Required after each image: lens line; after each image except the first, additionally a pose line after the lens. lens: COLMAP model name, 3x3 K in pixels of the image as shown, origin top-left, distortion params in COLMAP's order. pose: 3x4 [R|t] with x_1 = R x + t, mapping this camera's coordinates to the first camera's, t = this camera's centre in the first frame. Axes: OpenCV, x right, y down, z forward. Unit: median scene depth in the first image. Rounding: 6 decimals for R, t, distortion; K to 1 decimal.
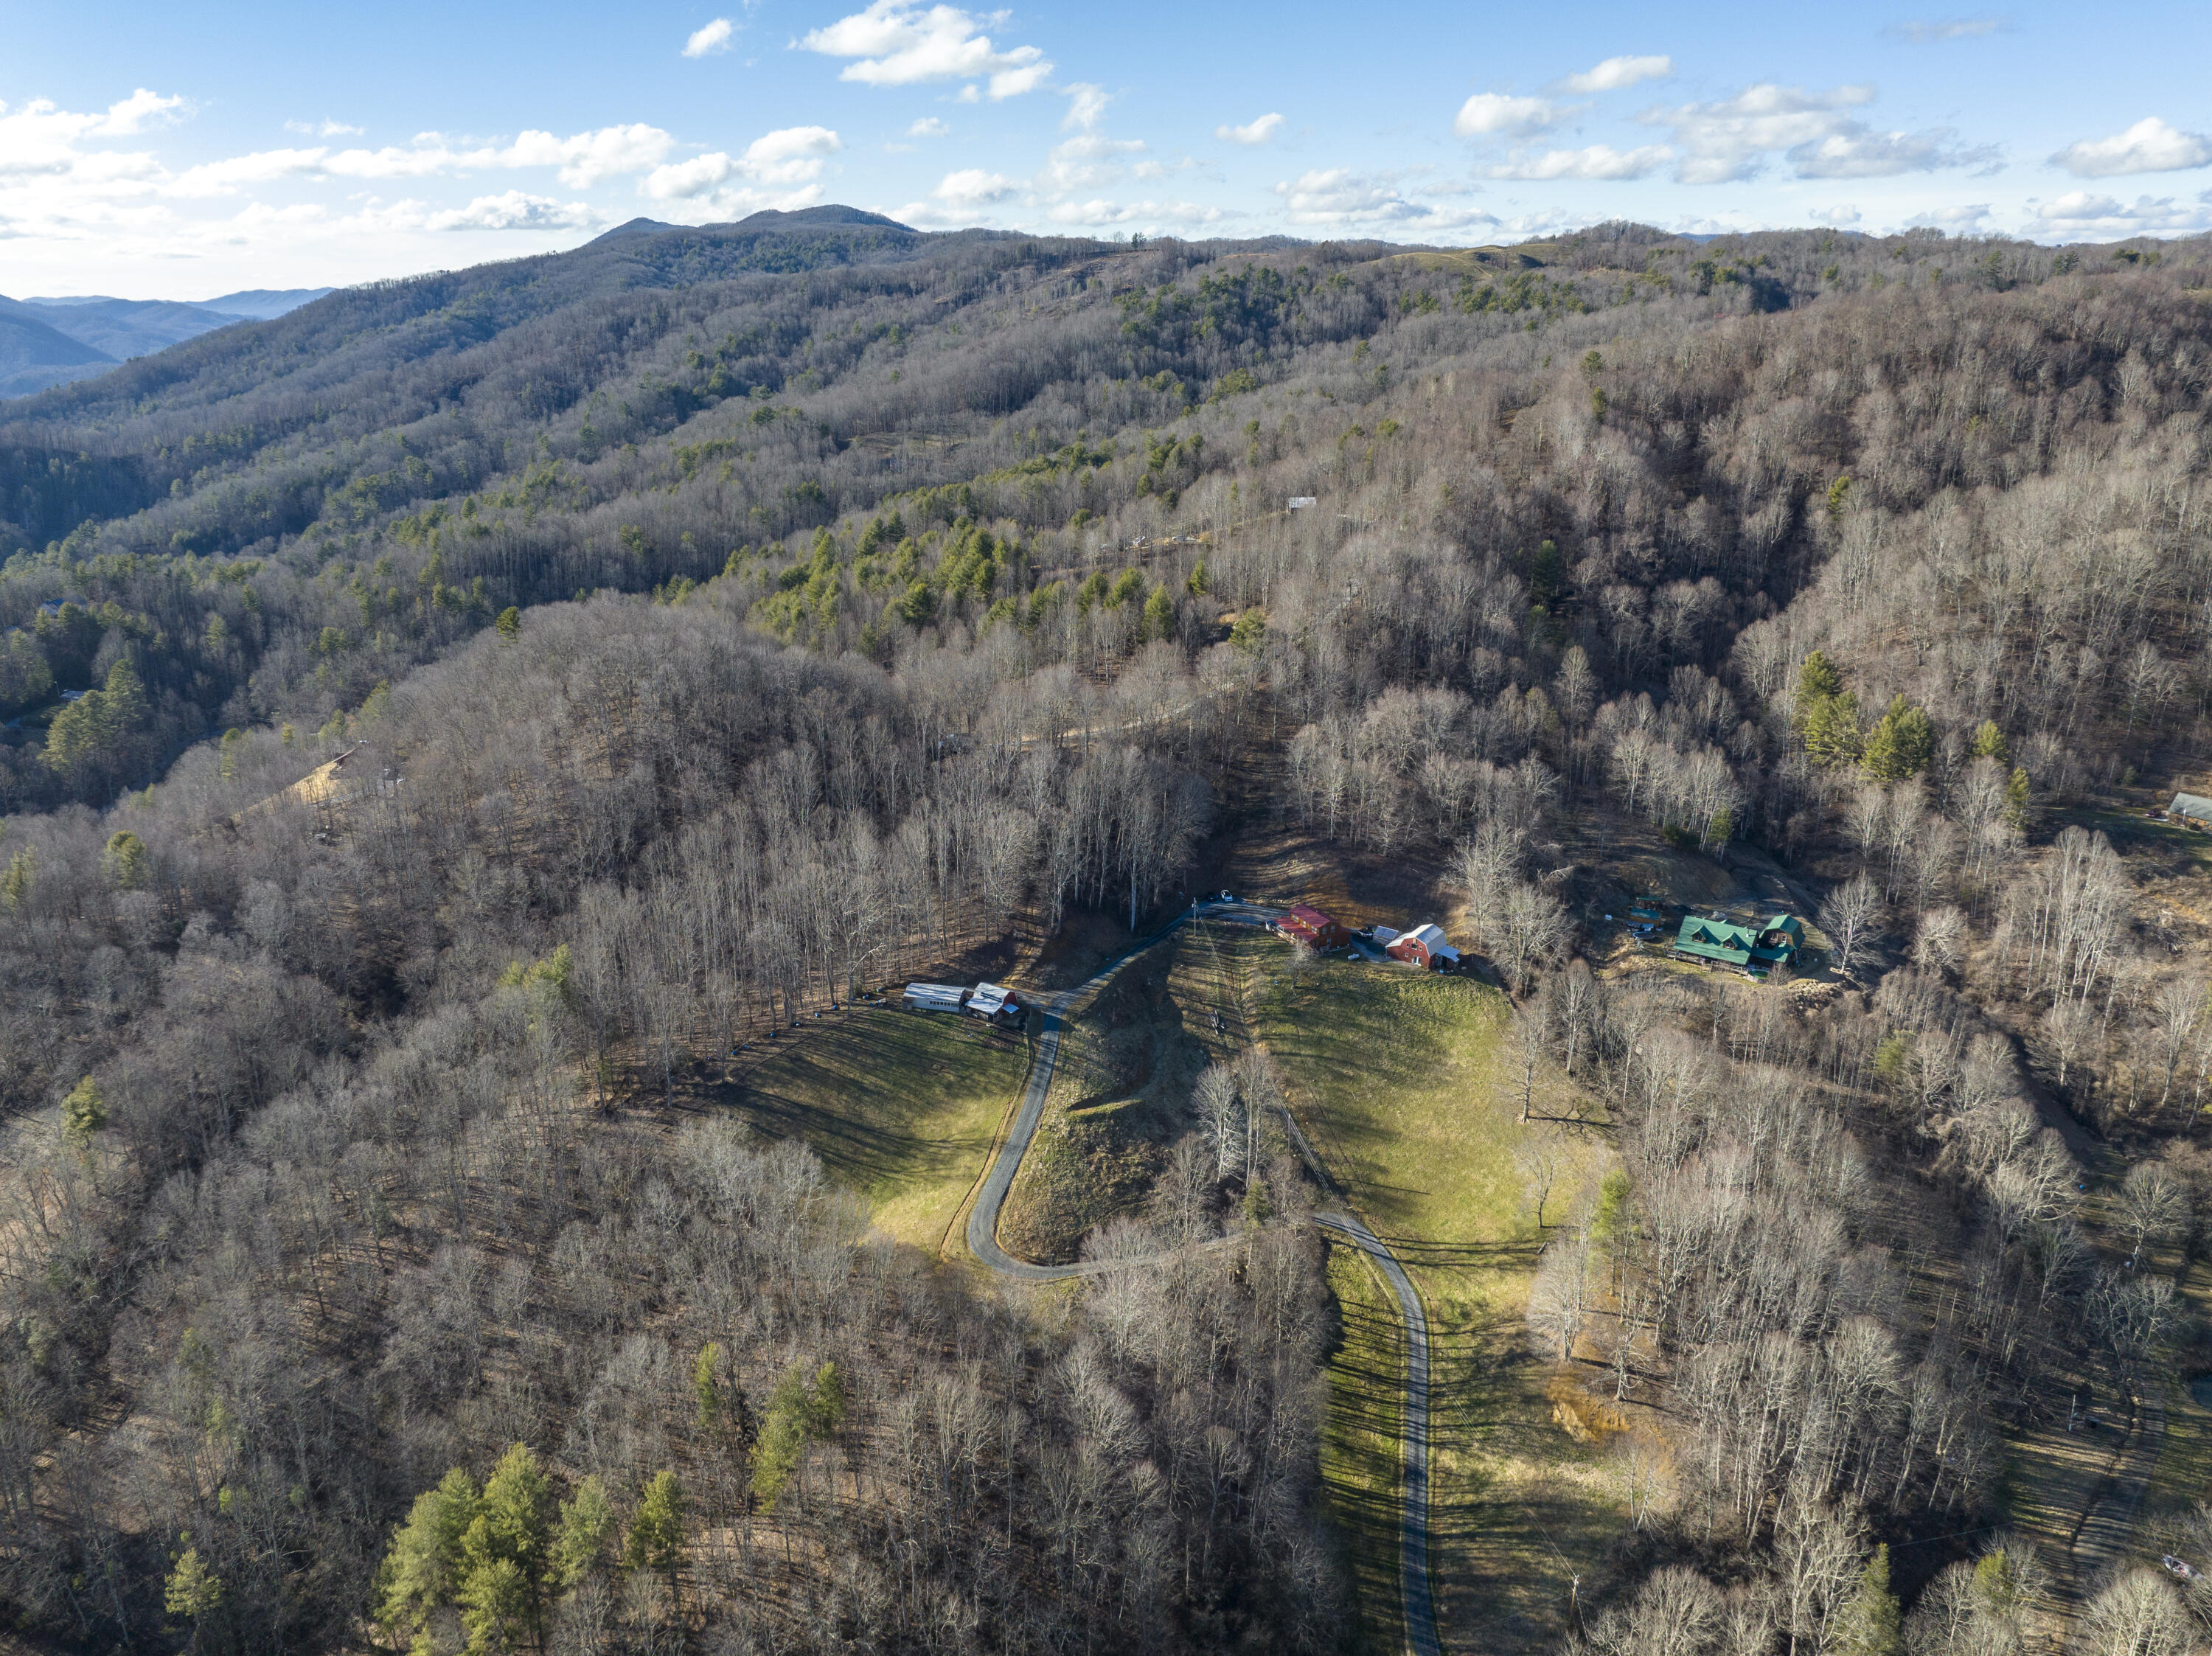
lens RADIAL K [[1620.0, 0, 958.9], [0, 1620.0, 695.6], [0, 0, 1]] dist [-0.030633, -0.005480]
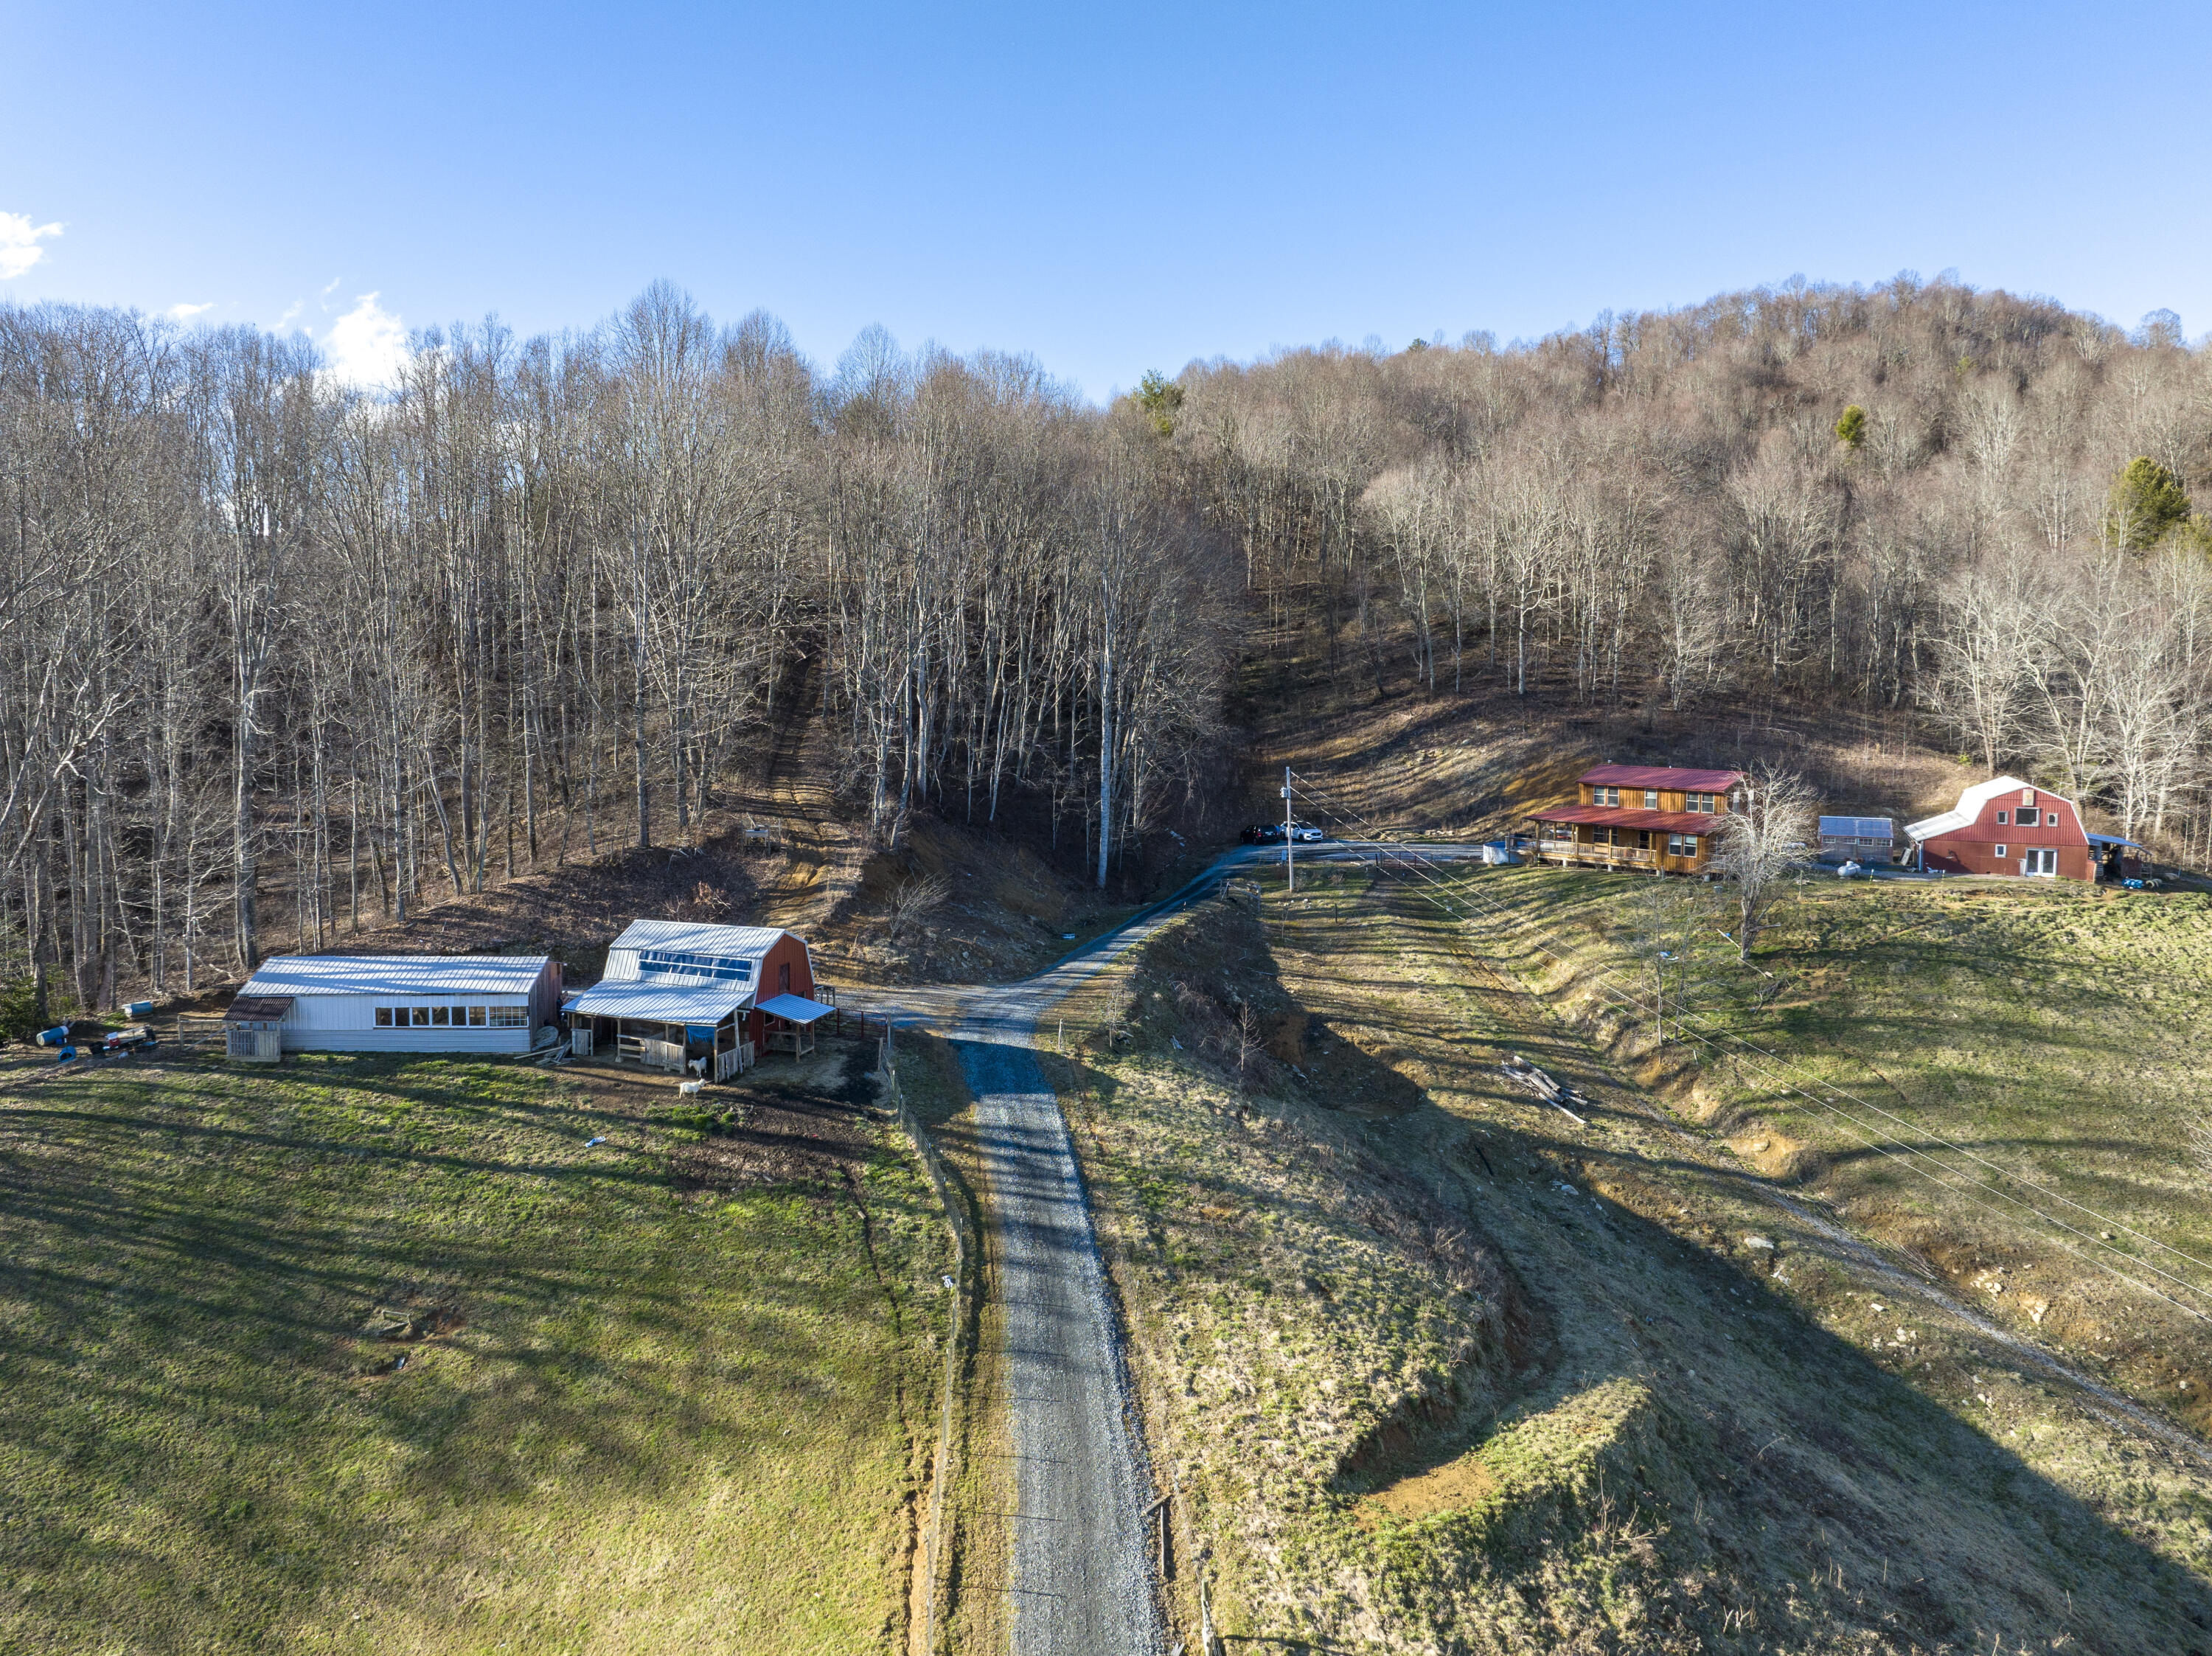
lens RADIAL K [[1618.7, 0, 970.9], [0, 1618.7, 723.4], [0, 0, 1]] dist [-0.035397, -0.004985]
pose [[0.964115, 0.003636, 0.265459, -0.000724], [0.052081, 0.977887, -0.202546, 0.203115], [-0.260325, 0.209103, 0.942606, 0.807188]]
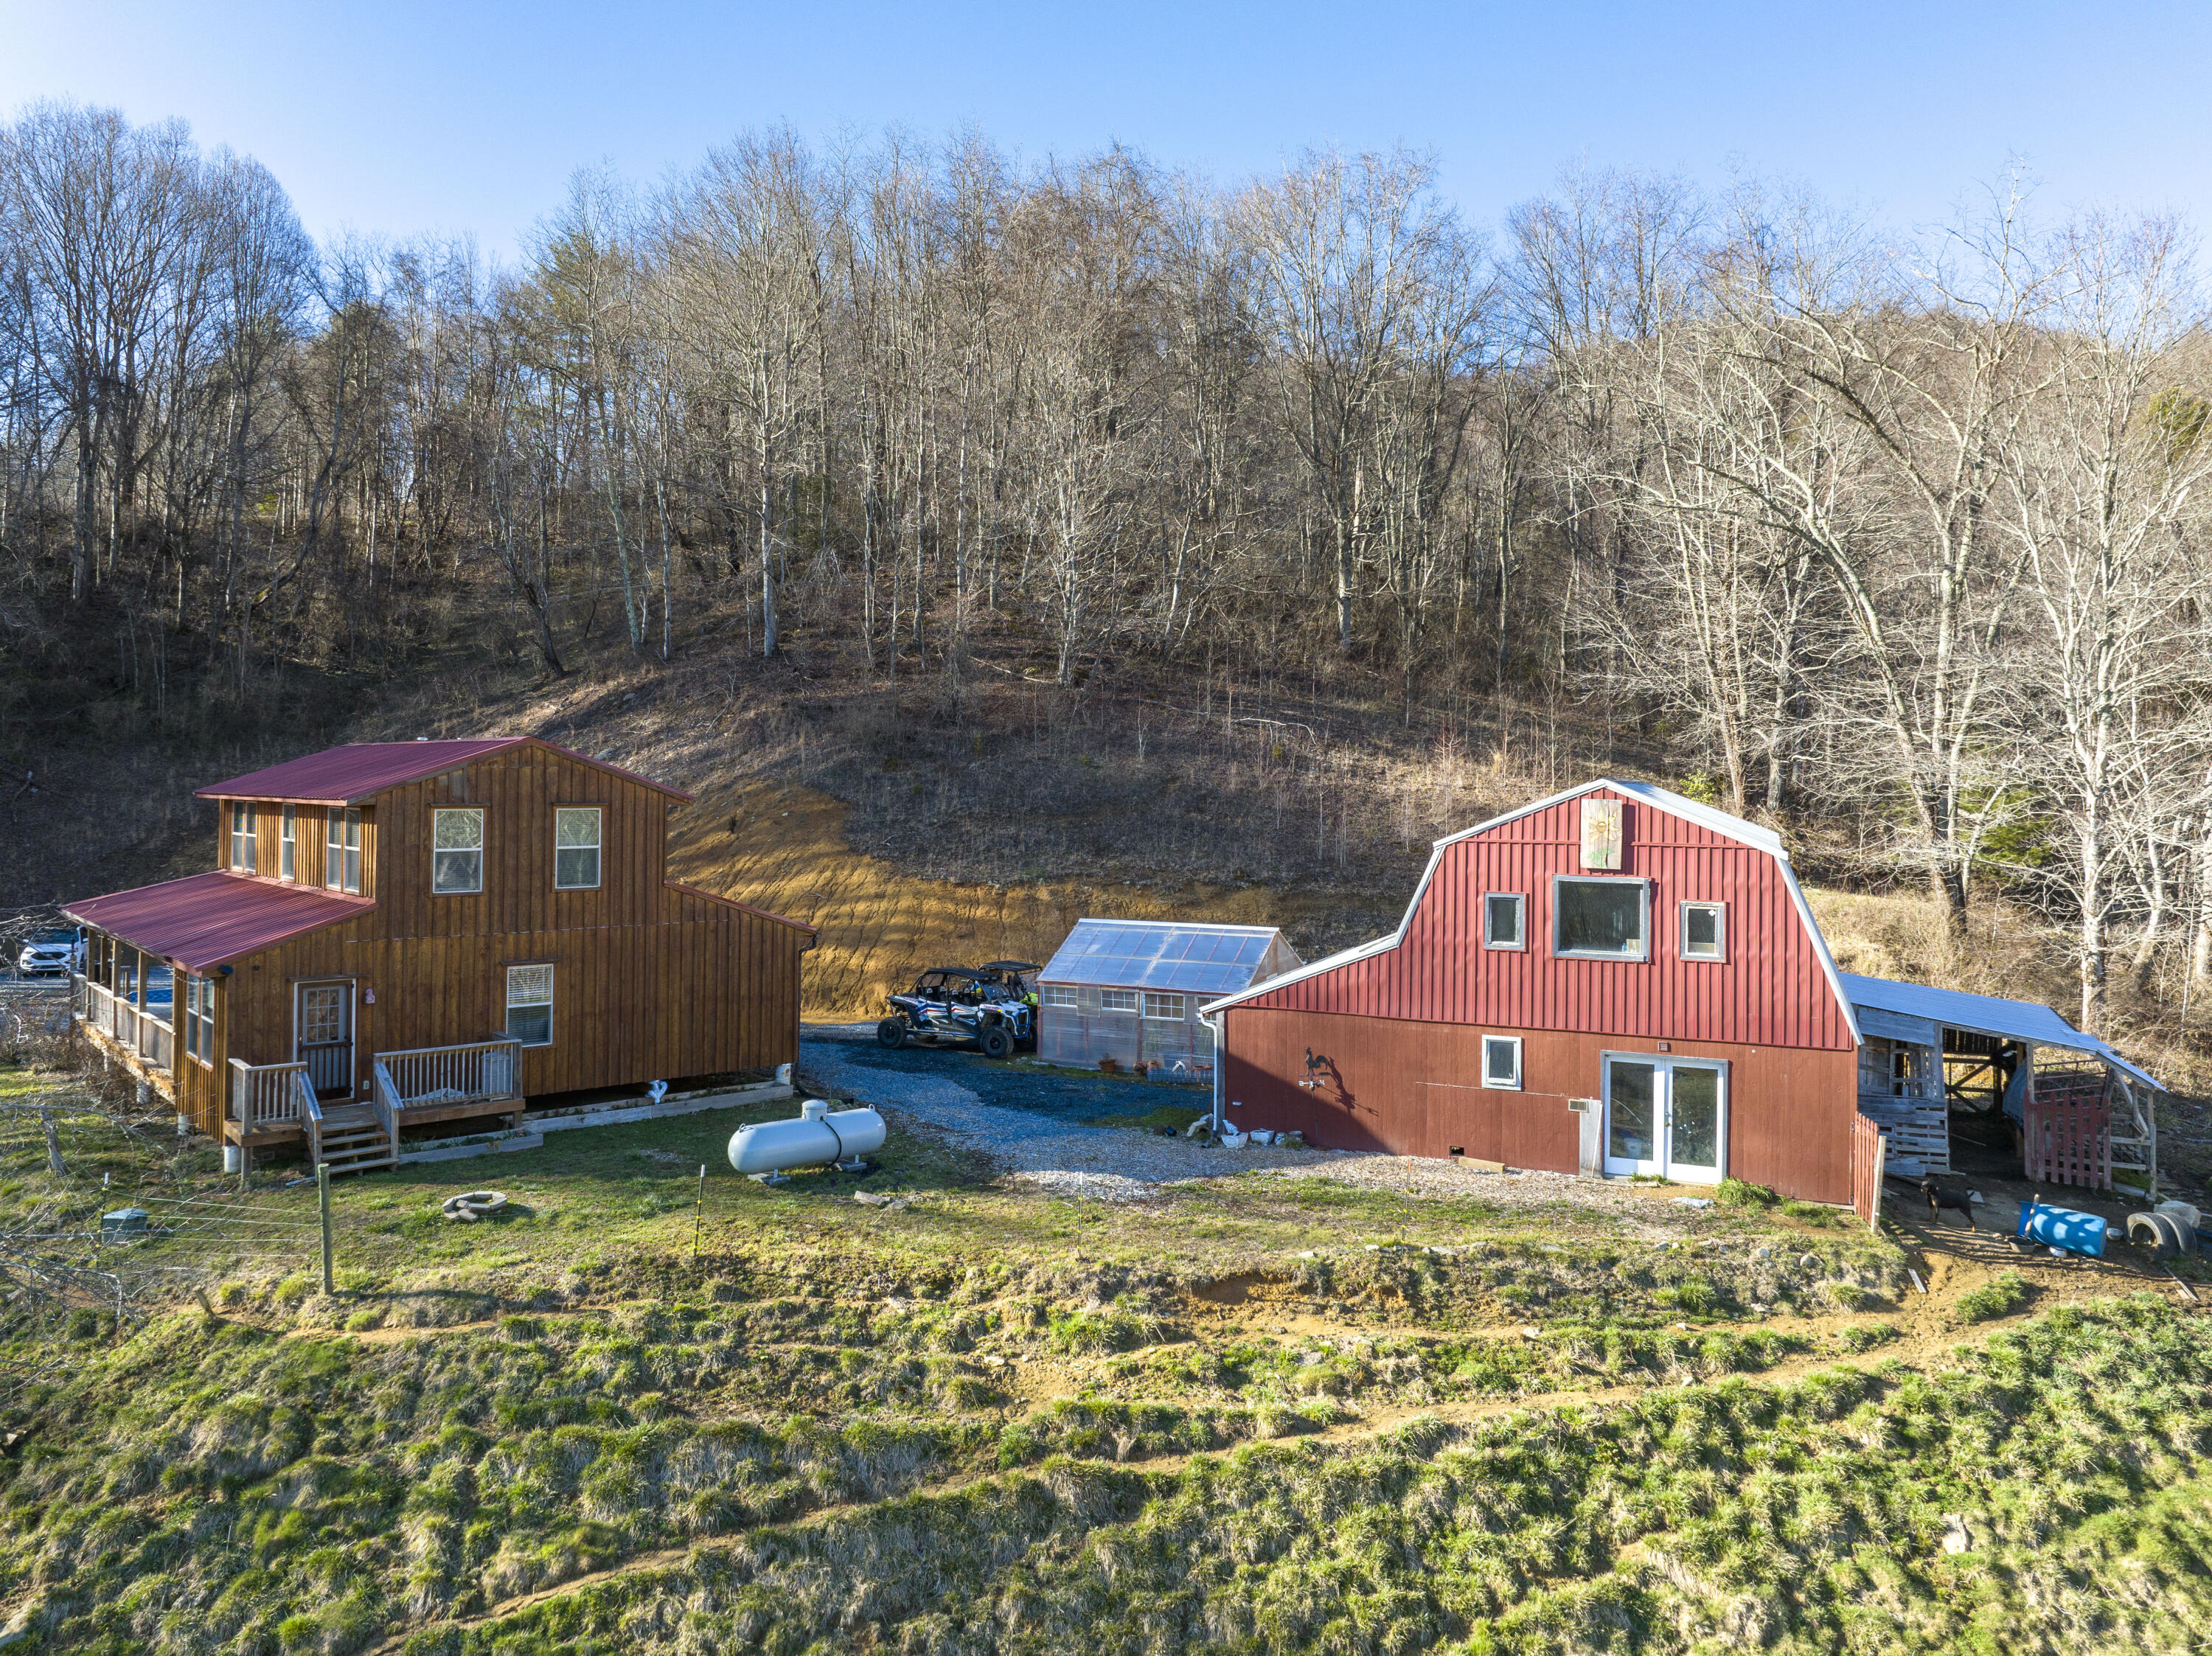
lens RADIAL K [[1618.7, 0, 970.9], [0, 1618.7, 723.4], [0, 0, 1]] dist [-0.035397, -0.004985]
pose [[0.970942, 0.026207, 0.237874, 0.252968], [0.042336, 0.959498, -0.278515, 0.177758], [-0.235539, 0.280493, 0.930508, 0.999792]]
